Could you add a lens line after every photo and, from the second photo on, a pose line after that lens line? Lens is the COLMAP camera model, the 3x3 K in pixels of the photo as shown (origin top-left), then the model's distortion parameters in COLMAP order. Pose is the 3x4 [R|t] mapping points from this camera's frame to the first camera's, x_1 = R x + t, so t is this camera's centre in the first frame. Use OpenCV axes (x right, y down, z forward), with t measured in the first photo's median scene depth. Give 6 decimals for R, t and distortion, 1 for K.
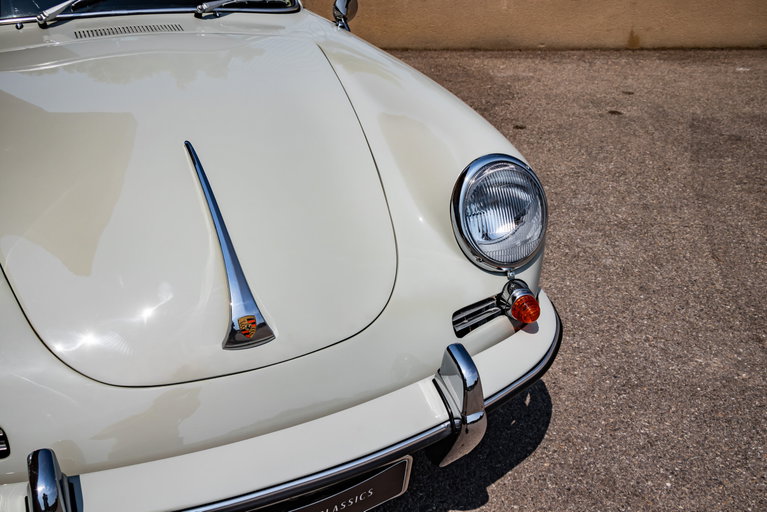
lens RADIAL K [[764.6, 0, 383.5], [0, 764.6, 256.0], [0, 0, 1]] dist [-0.131359, 0.252918]
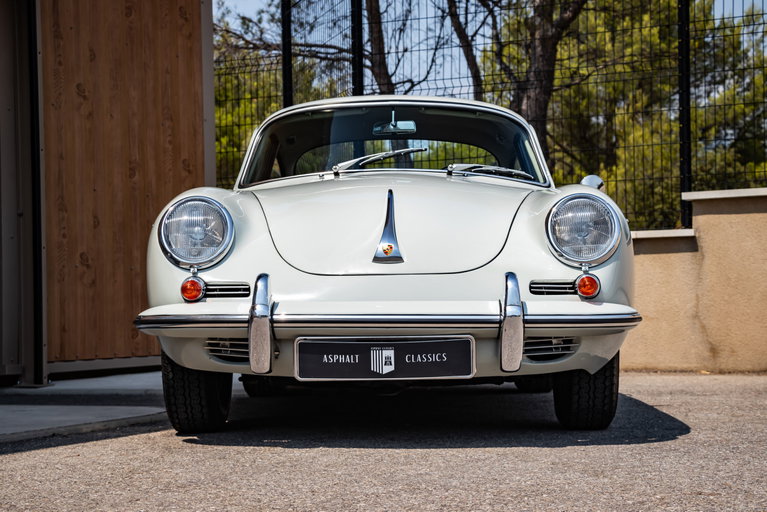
lens RADIAL K [[1609.6, 0, 383.5], [0, 1609.6, 256.0], [0, 0, 1]] dist [0.344952, 0.197741]
pose [[0.894561, -0.036489, -0.445454, 0.866466], [-0.187404, 0.874196, -0.447953, 1.047639], [0.405759, 0.484201, 0.775183, -1.101496]]
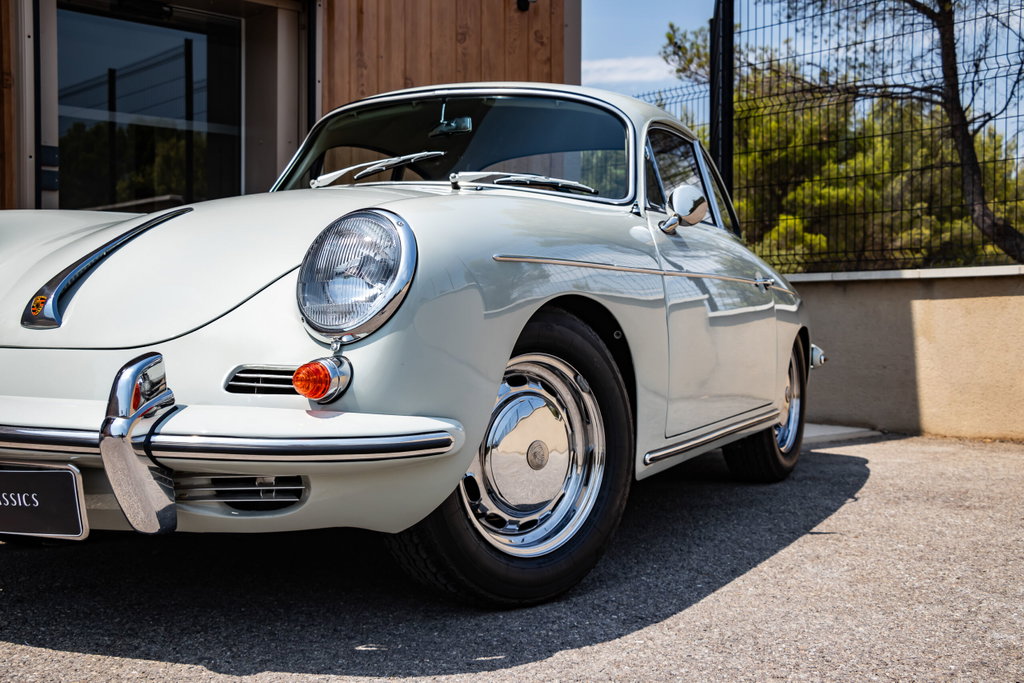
lens RADIAL K [[1227.8, 0, 512.0], [0, 1227.8, 341.5], [0, 0, 1]] dist [0.006721, 0.067996]
pose [[0.610219, 0.009515, -0.792176, 0.925020], [-0.370999, 0.886940, -0.275130, 0.214677], [0.699995, 0.461786, 0.544758, 0.335121]]
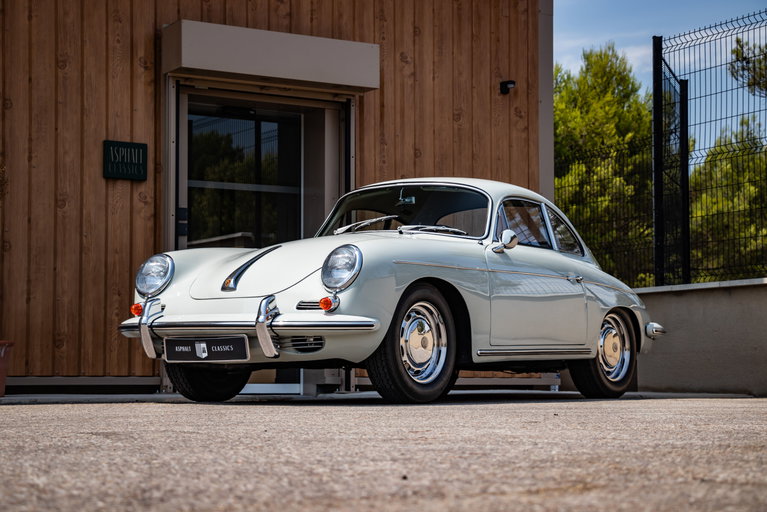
lens RADIAL K [[1705.9, 0, 383.5], [0, 1705.9, 256.0], [0, 0, 1]] dist [0.376374, -0.002162]
pose [[0.469171, -0.077812, -0.879673, 3.371296], [-0.408313, 0.864130, -0.294210, 0.972795], [0.783045, 0.497216, 0.373653, -0.570538]]
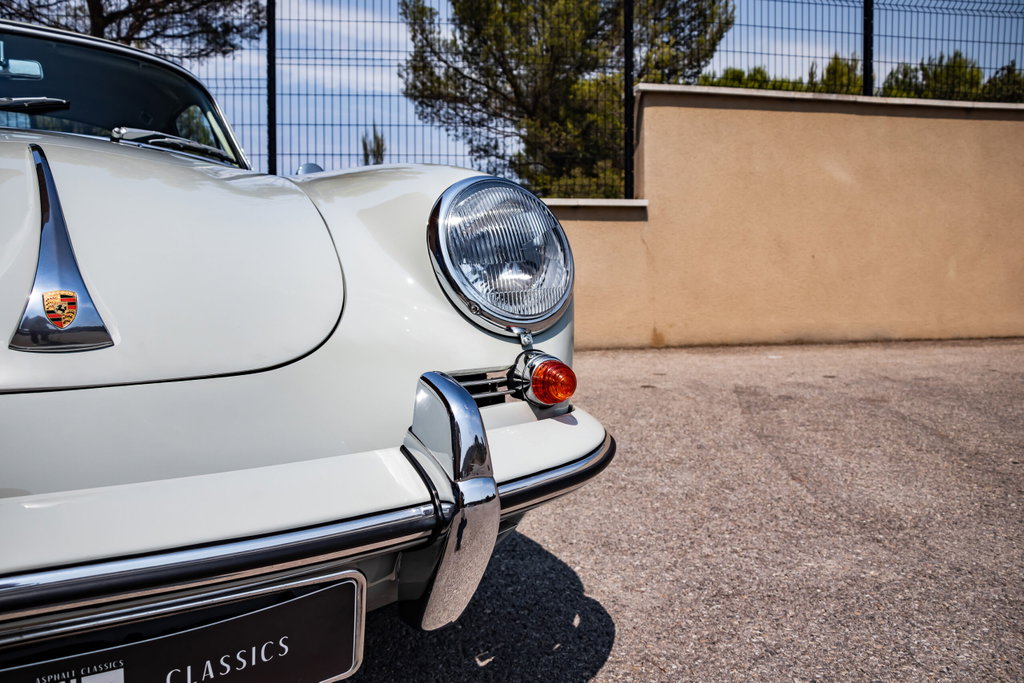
lens RADIAL K [[843.0, 0, 512.0], [0, 843.0, 341.5], [0, 0, 1]] dist [-0.178214, 0.147938]
pose [[0.989560, -0.023396, 0.142210, 0.039204], [0.076025, 0.923021, -0.377165, 0.218126], [-0.122439, 0.384039, 0.915163, 0.254833]]
